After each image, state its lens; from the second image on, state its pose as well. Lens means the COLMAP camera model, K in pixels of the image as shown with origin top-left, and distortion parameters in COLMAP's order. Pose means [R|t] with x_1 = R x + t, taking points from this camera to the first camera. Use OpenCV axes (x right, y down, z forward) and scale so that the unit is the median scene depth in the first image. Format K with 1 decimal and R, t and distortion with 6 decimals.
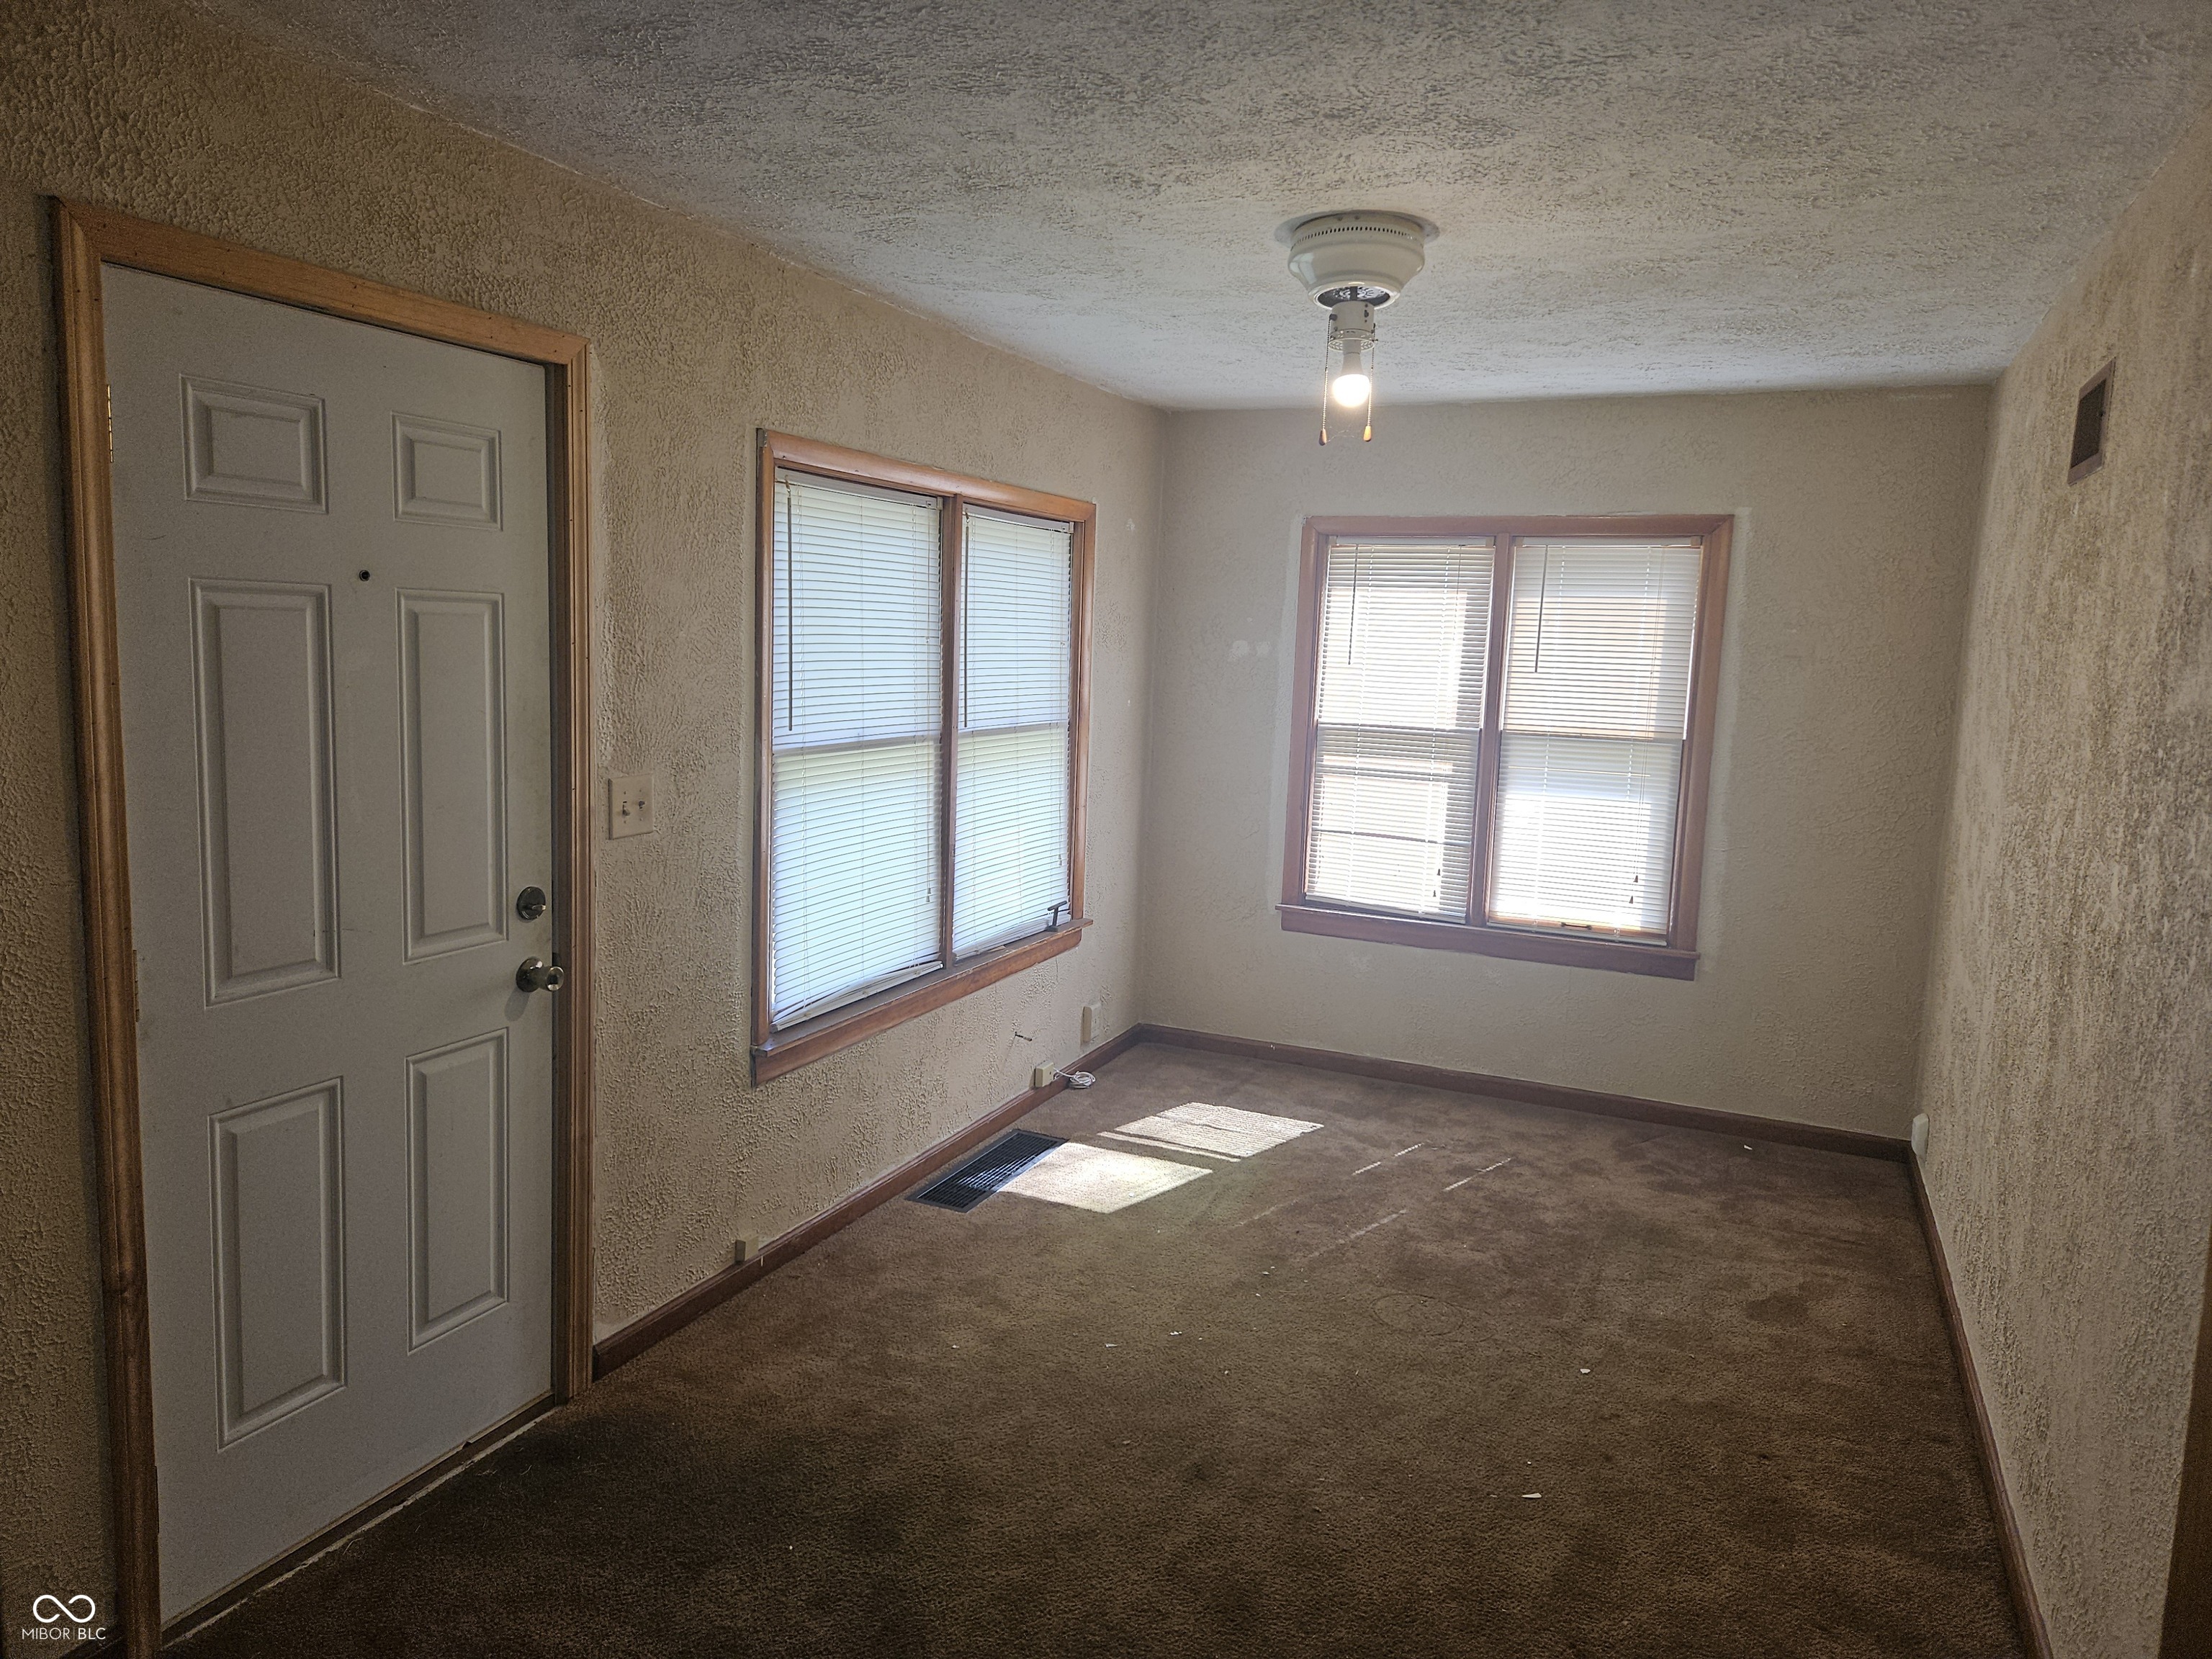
lens RADIAL K [[1456.2, 0, 1110.8], [0, 1456.2, 807.5], [0, 0, 1]] dist [0.073204, -0.061245]
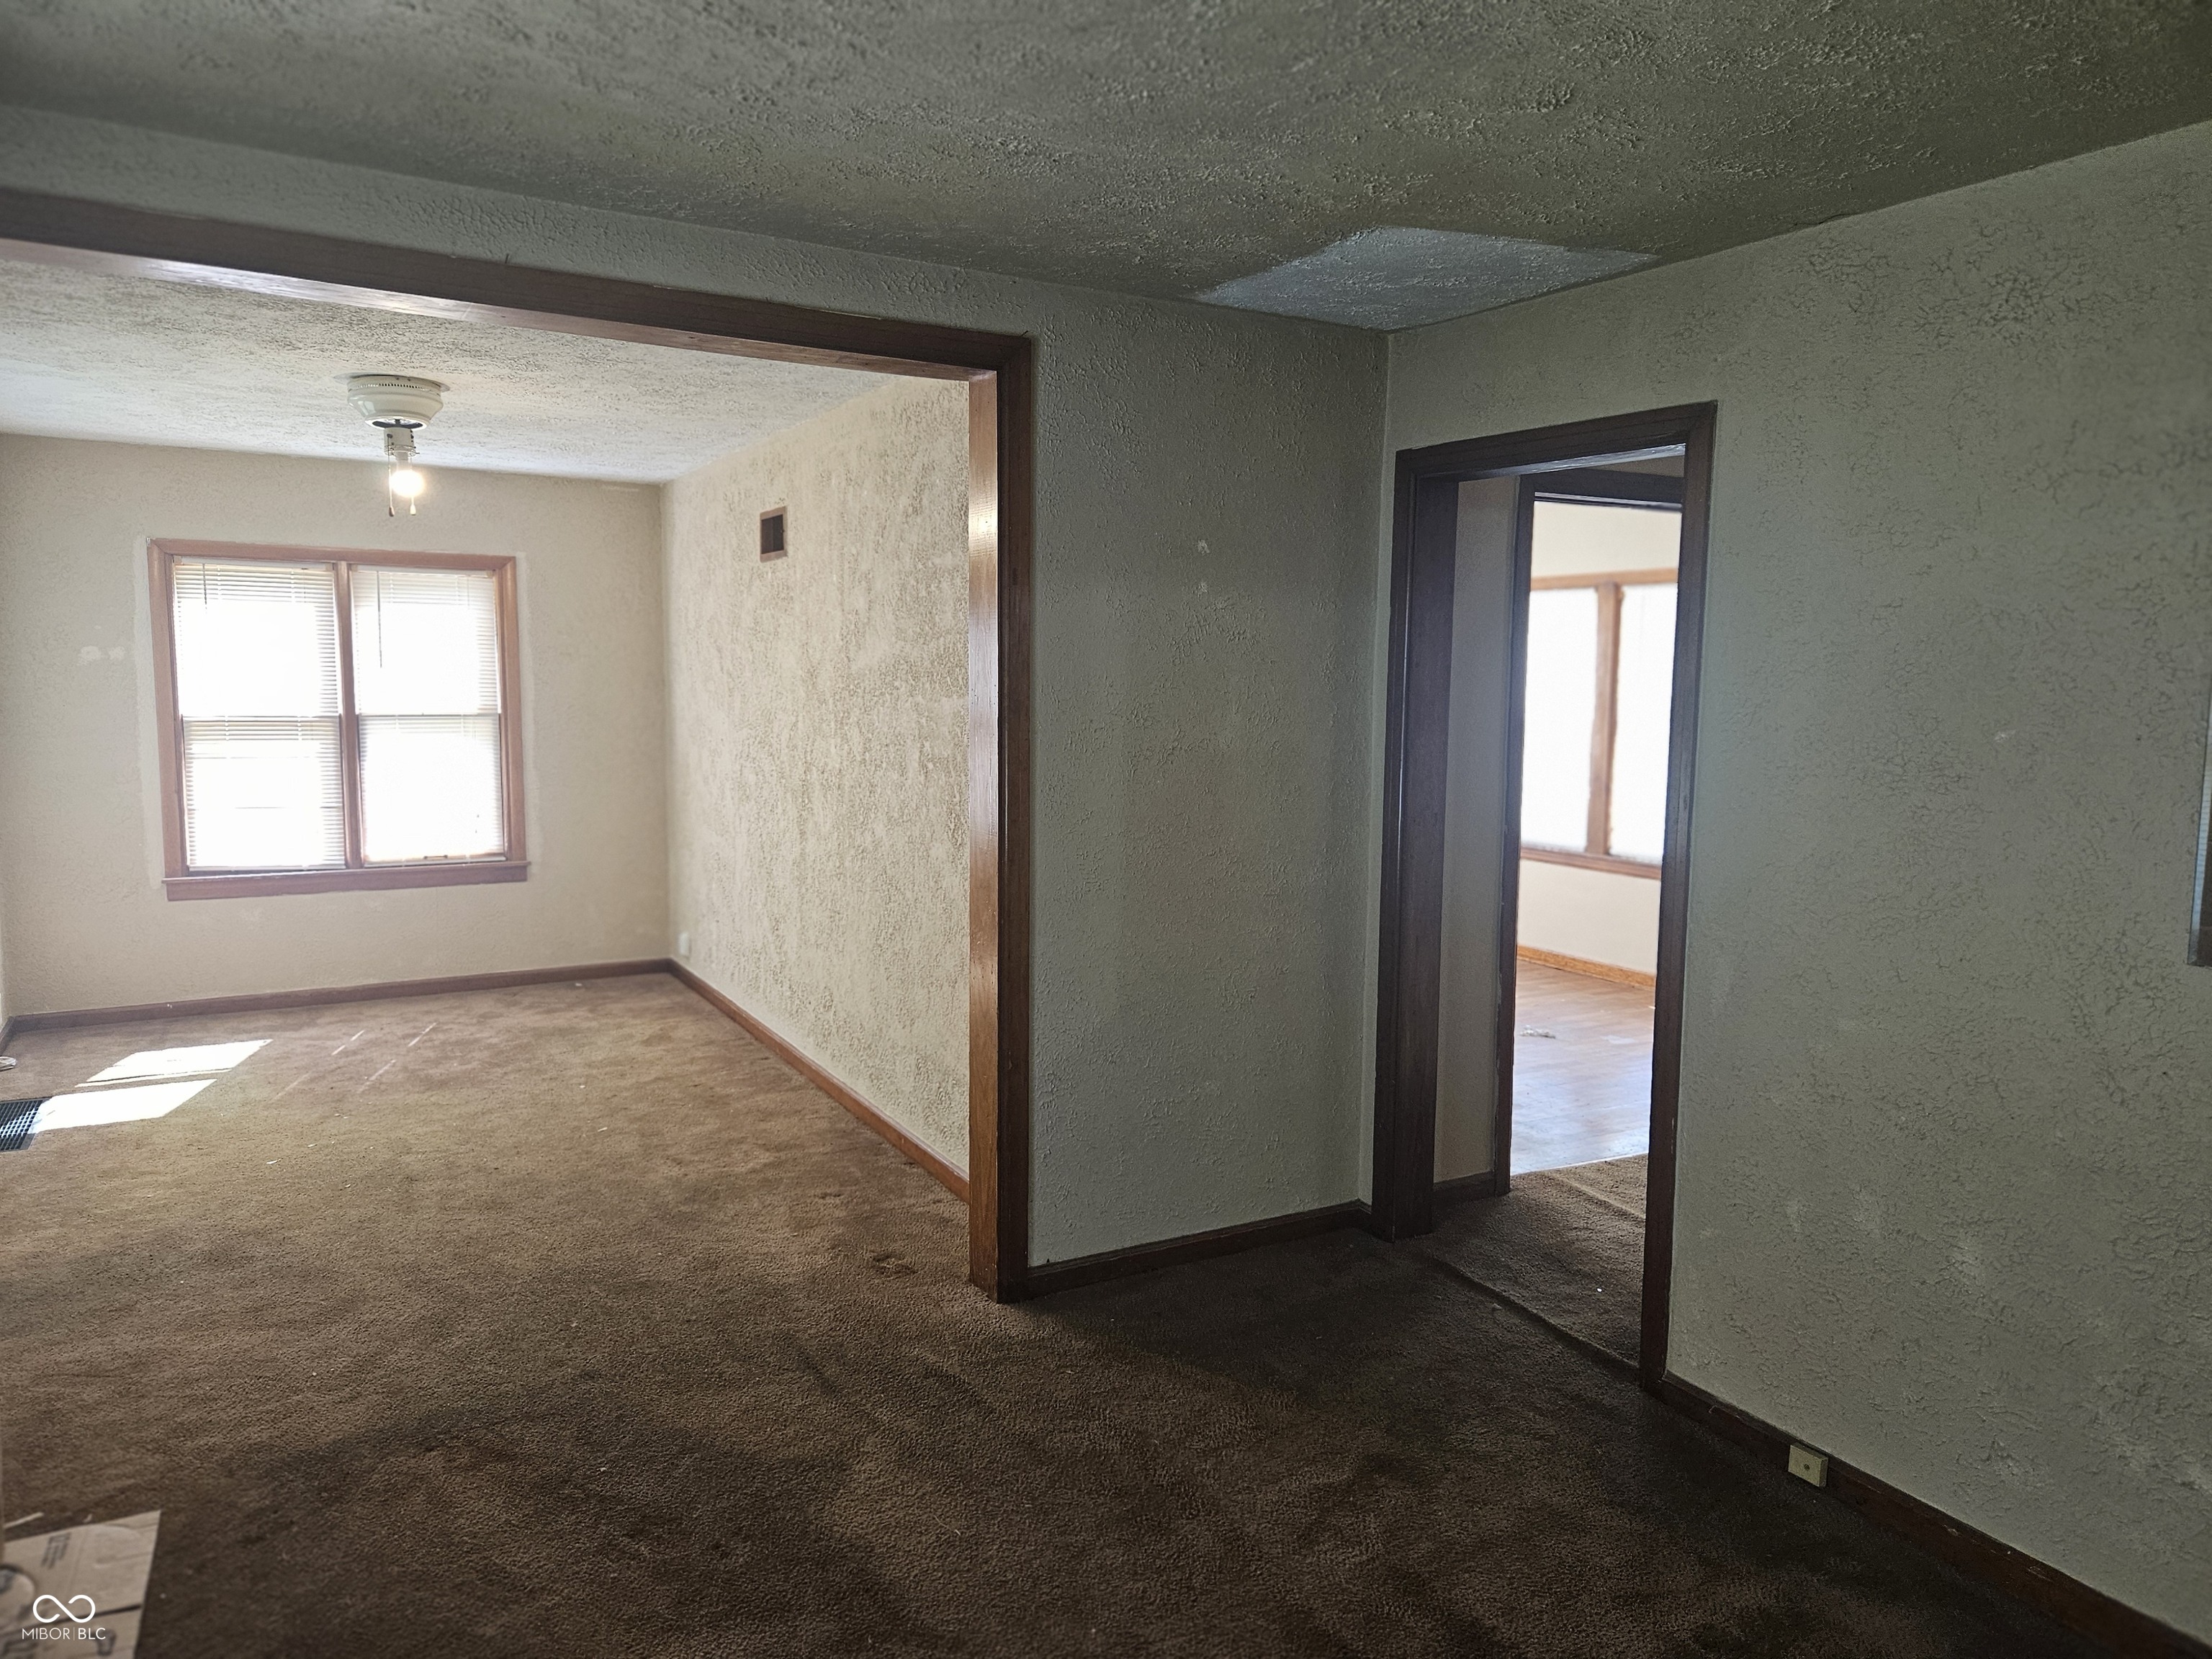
lens RADIAL K [[1470.0, 0, 1114.4], [0, 1470.0, 824.5], [0, 0, 1]] dist [0.077087, -0.064675]
pose [[0.585543, -0.111309, 0.802963, -0.471970], [0.106960, 0.992477, 0.059581, 0.042179], [-0.803554, 0.050997, 0.593043, -0.355335]]
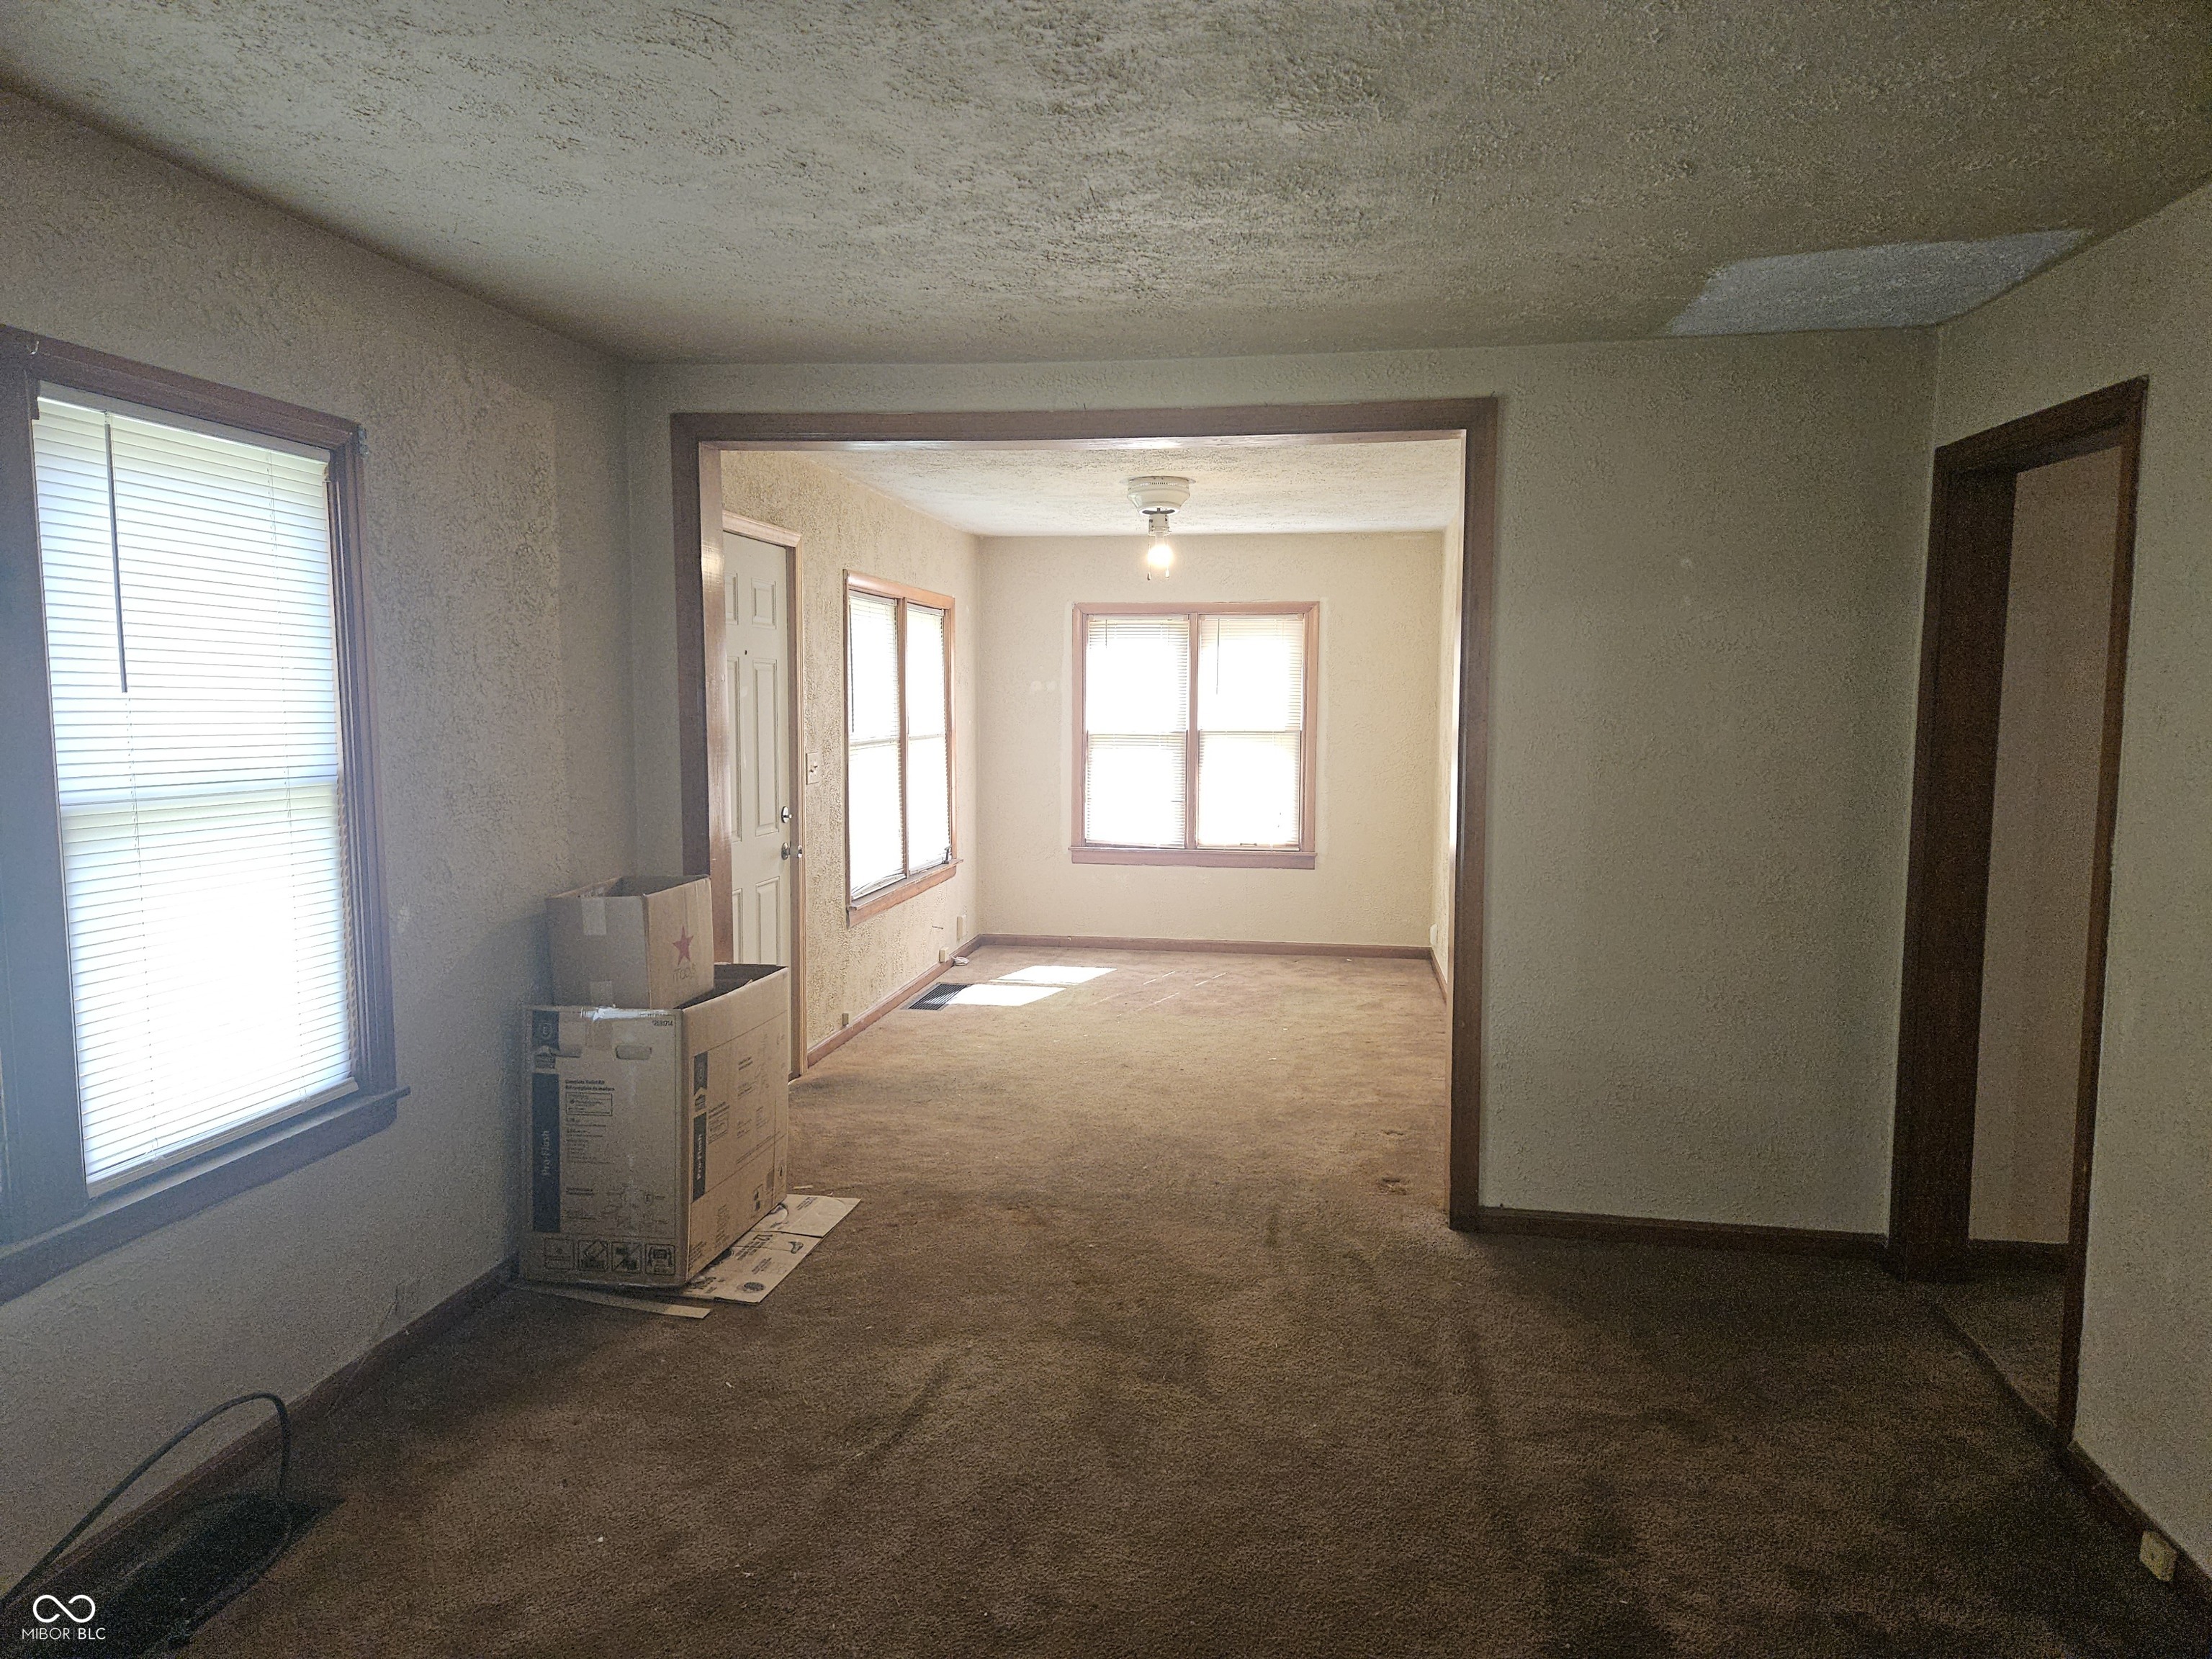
lens RADIAL K [[1476.9, 0, 1112.8], [0, 1476.9, 835.3], [0, 0, 1]] dist [0.071879, -0.061941]
pose [[0.961882, -0.055869, 0.267696, -0.328584], [0.061420, 0.998035, -0.012403, 0.094258], [-0.266477, 0.028372, 0.963424, -0.681202]]
